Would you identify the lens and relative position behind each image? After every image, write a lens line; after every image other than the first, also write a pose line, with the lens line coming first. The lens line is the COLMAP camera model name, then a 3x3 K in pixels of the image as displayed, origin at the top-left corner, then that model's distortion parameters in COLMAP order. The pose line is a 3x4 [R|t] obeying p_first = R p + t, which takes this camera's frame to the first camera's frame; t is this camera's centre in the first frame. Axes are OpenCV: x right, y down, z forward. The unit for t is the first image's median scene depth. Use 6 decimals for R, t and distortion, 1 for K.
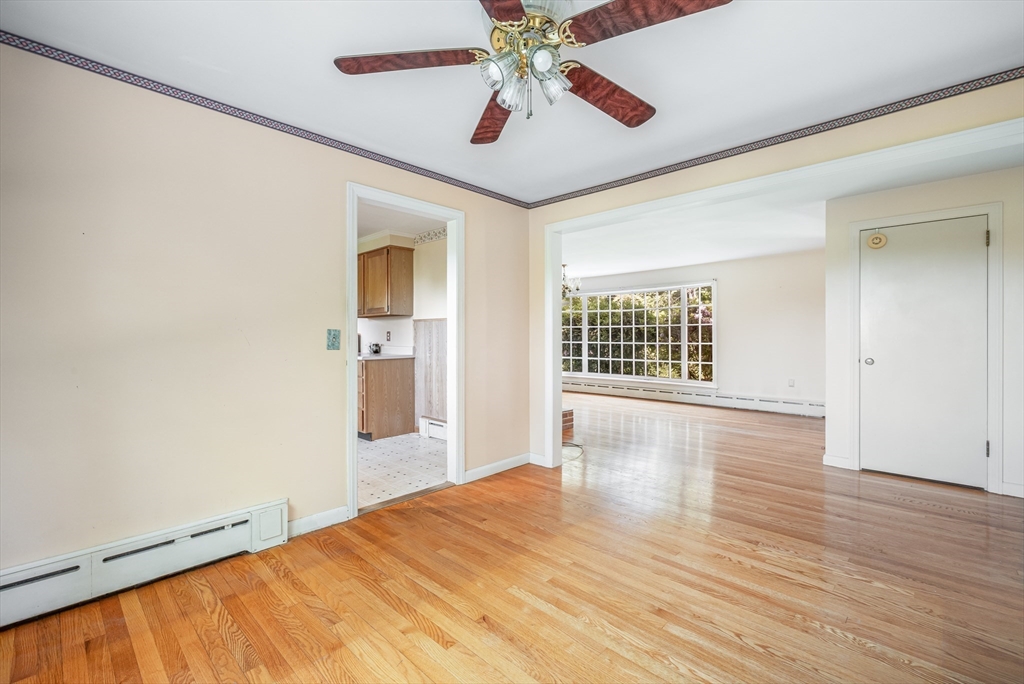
lens RADIAL K [[440.1, 0, 515.9], [0, 440.1, 335.7], [0, 0, 1]] dist [0.003110, -0.000457]
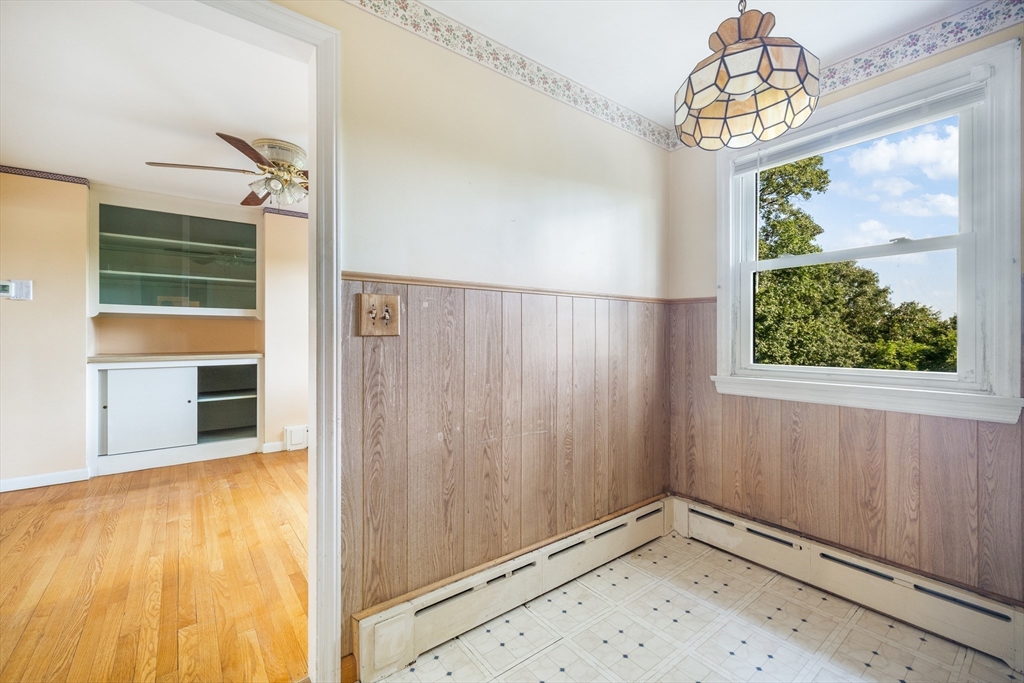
lens RADIAL K [[440.1, 0, 514.3], [0, 440.1, 334.9], [0, 0, 1]] dist [0.003110, -0.000457]
pose [[-0.987935, 0.000866, 0.154863, -0.664561], [0.000303, 0.999993, -0.003654, 0.005071], [-0.154866, -0.003563, -0.987929, 1.462645]]
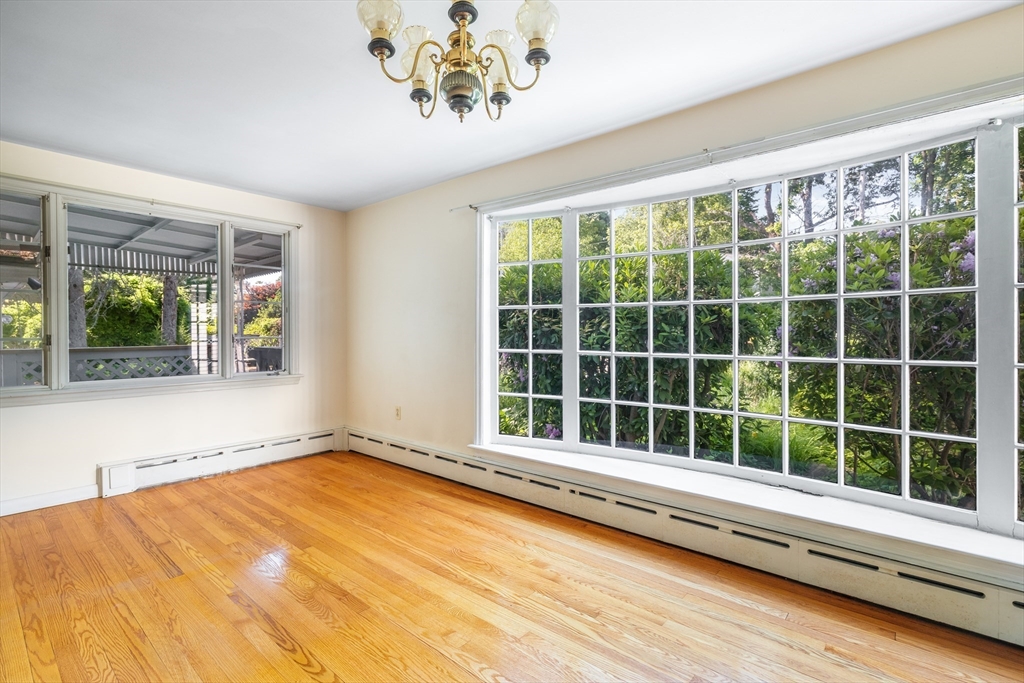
lens RADIAL K [[469.9, 0, 540.5], [0, 469.9, 334.9], [0, 0, 1]] dist [-0.011286, 0.000804]
pose [[0.996158, 0.004430, 0.087465, 0.297565], [-0.004885, 0.999976, 0.004983, 0.001989], [-0.087441, -0.005391, 0.996155, 2.078605]]
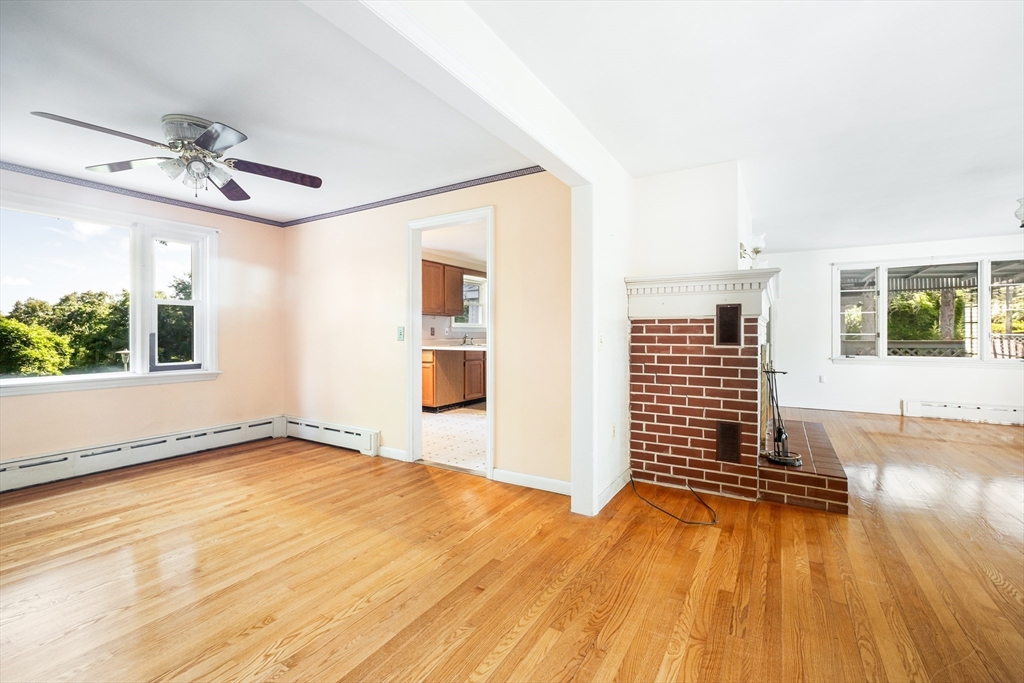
lens RADIAL K [[440.1, 0, 512.1], [0, 440.1, 337.3], [0, 0, 1]] dist [0.003110, -0.000457]
pose [[0.205202, 0.013546, -0.978626, 1.031986], [0.003447, 0.999888, 0.014563, -0.000440], [0.978714, -0.006361, 0.205133, 1.006412]]
